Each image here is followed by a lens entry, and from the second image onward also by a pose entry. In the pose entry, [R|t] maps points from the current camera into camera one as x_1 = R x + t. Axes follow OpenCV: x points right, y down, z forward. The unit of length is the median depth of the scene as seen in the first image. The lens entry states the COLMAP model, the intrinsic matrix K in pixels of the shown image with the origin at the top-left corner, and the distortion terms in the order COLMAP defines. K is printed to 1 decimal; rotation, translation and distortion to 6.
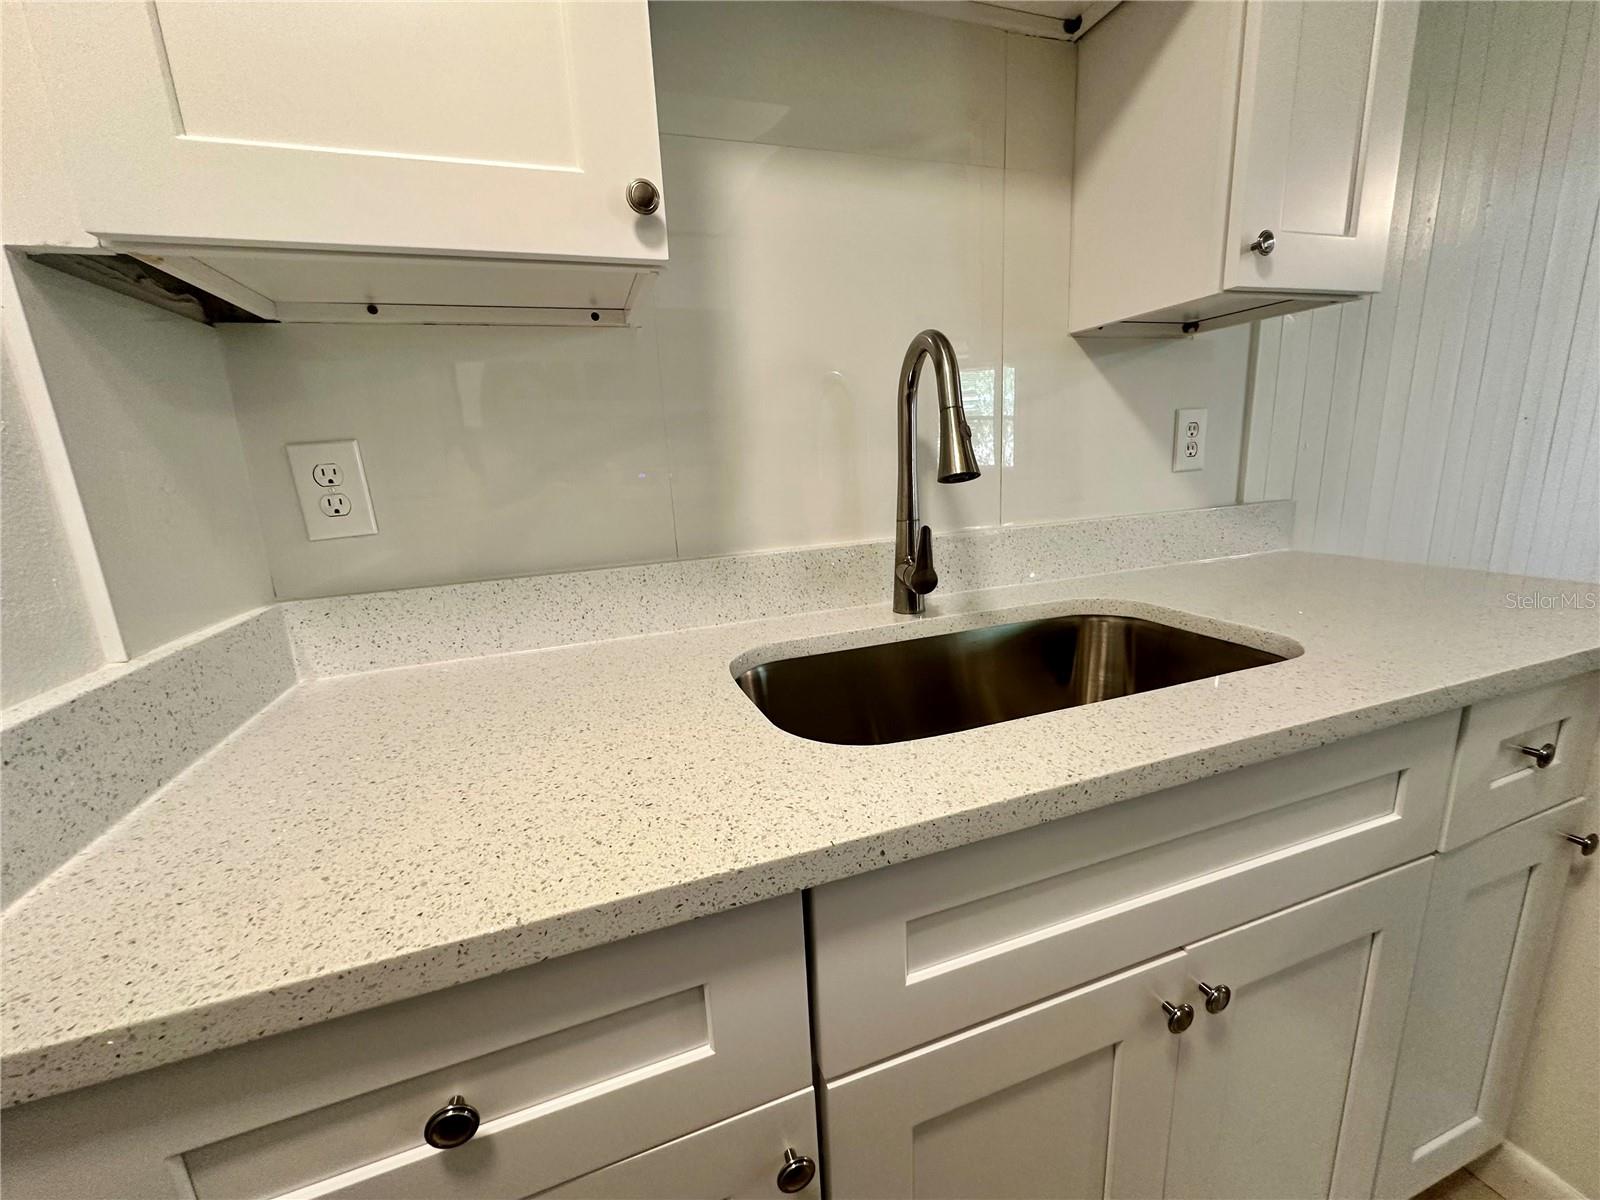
lens RADIAL K [[636.2, 0, 801.8], [0, 636.2, 603.1], [0, 0, 1]] dist [0.000268, -0.000796]
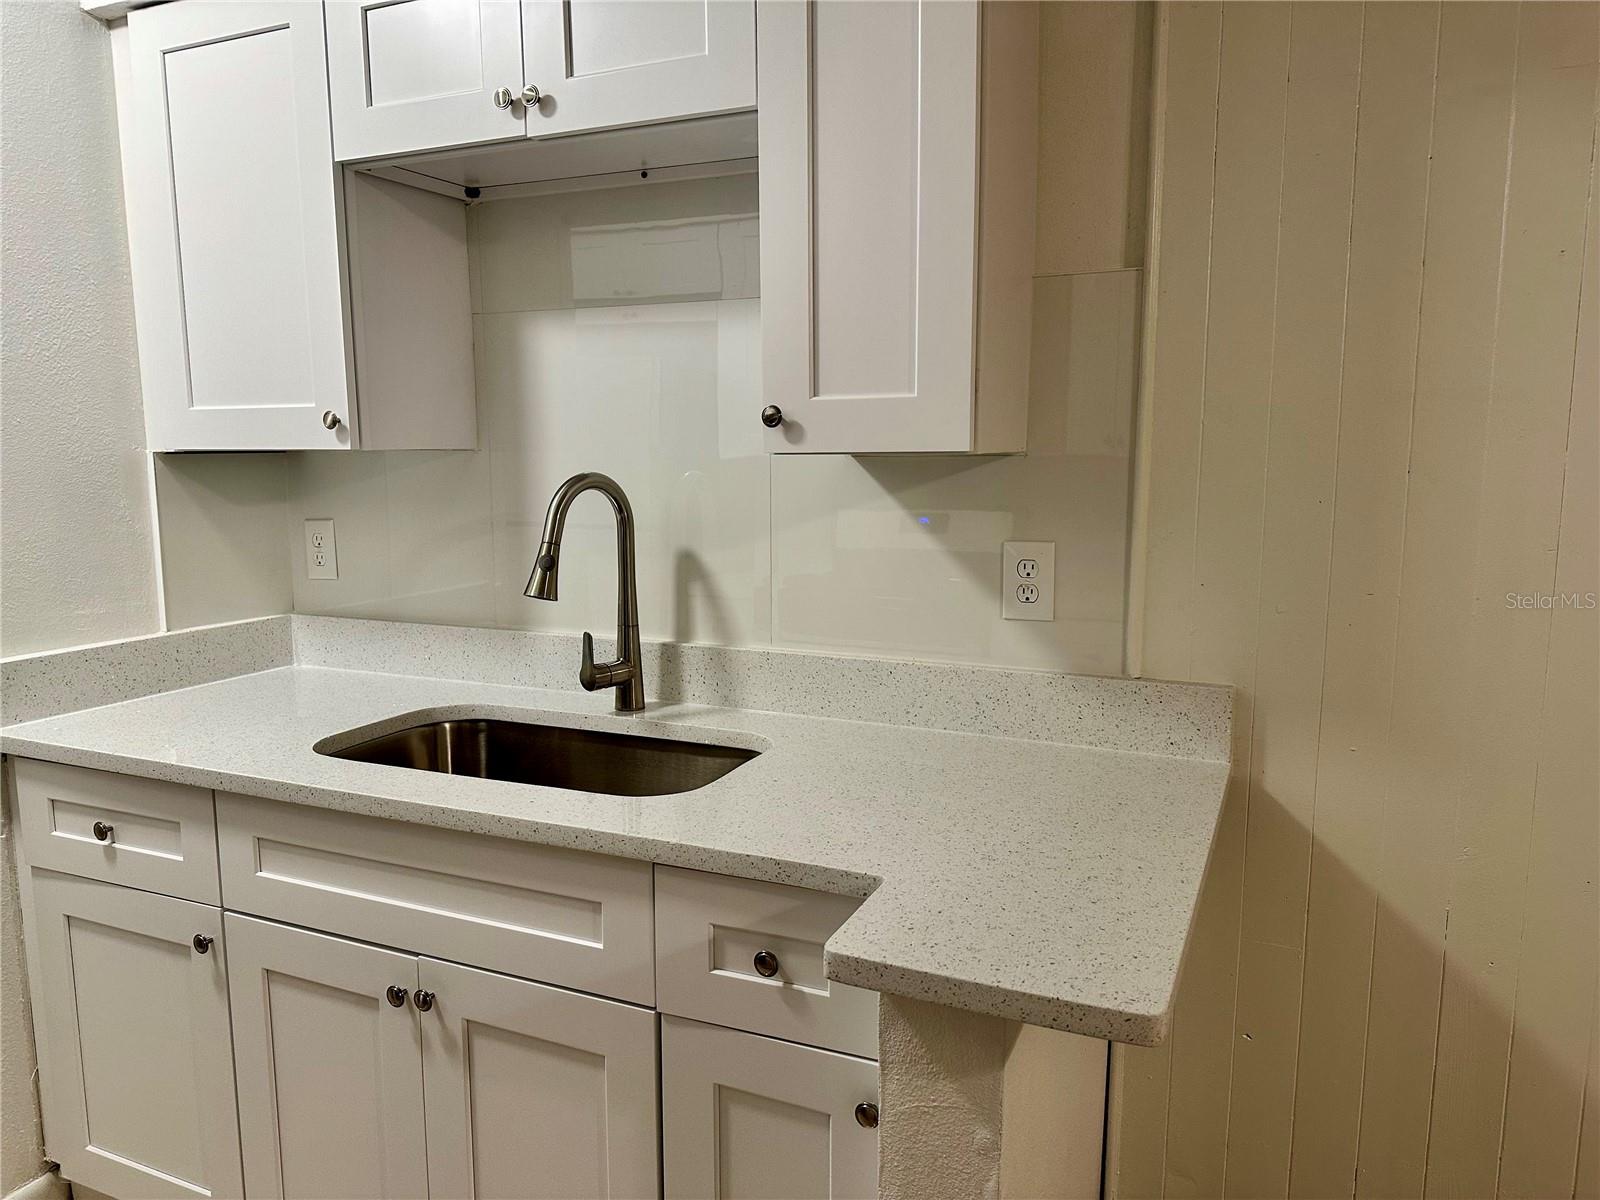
lens RADIAL K [[1117.3, 0, 801.1], [0, 1117.3, 599.1], [0, 0, 1]] dist [0.022445, -0.026693]
pose [[0.727677, 0.141671, -0.671130, 2.051594], [-0.187404, 0.982274, 0.004157, -0.294661], [0.659823, 0.122747, 0.741328, -0.274156]]
